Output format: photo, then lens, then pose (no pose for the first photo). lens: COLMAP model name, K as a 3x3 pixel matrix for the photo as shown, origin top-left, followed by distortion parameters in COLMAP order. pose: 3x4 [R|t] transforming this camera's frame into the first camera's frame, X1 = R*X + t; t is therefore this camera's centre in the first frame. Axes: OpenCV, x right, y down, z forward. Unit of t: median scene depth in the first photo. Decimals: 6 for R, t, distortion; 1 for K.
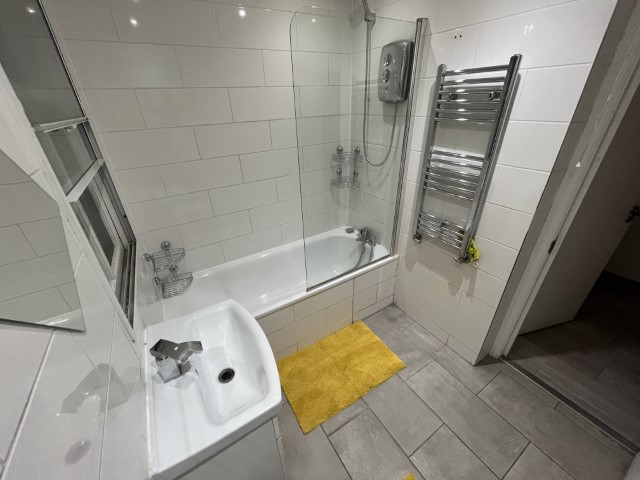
lens RADIAL K [[258.2, 0, 319.3], [0, 258.2, 241.0], [0, 0, 1]] dist [-0.000325, -0.000759]
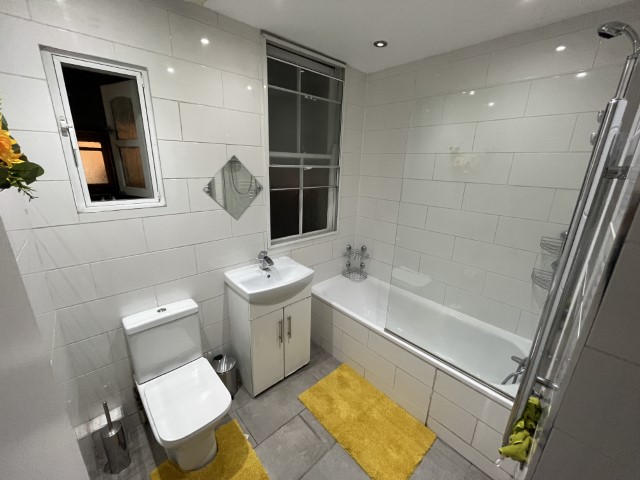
lens RADIAL K [[258.2, 0, 319.6], [0, 258.2, 239.2], [0, 0, 1]] dist [-0.000325, -0.000759]
pose [[0.182147, 0.311861, -0.932505, 0.732559], [-0.496585, 0.847714, 0.186505, -0.175623], [0.848661, 0.429096, 0.309274, 0.275670]]
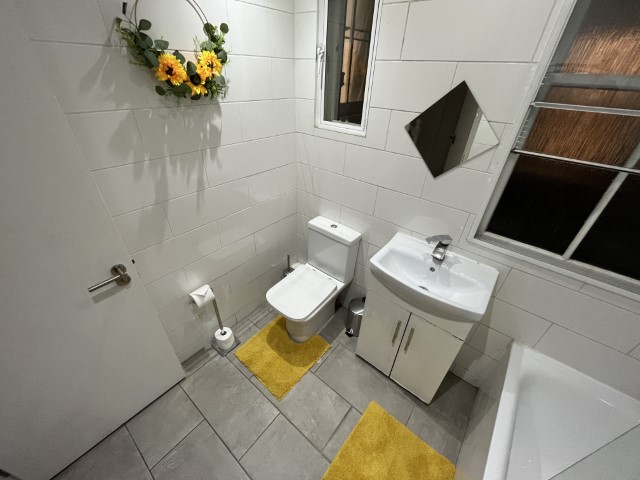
lens RADIAL K [[258.2, 0, 320.5], [0, 258.2, 240.3], [0, 0, 1]] dist [-0.000325, -0.000759]
pose [[-0.947829, 0.171759, -0.268550, 0.259483], [-0.158988, 0.475476, 0.865243, -0.387612], [0.276303, 0.862799, -0.423362, 0.644154]]
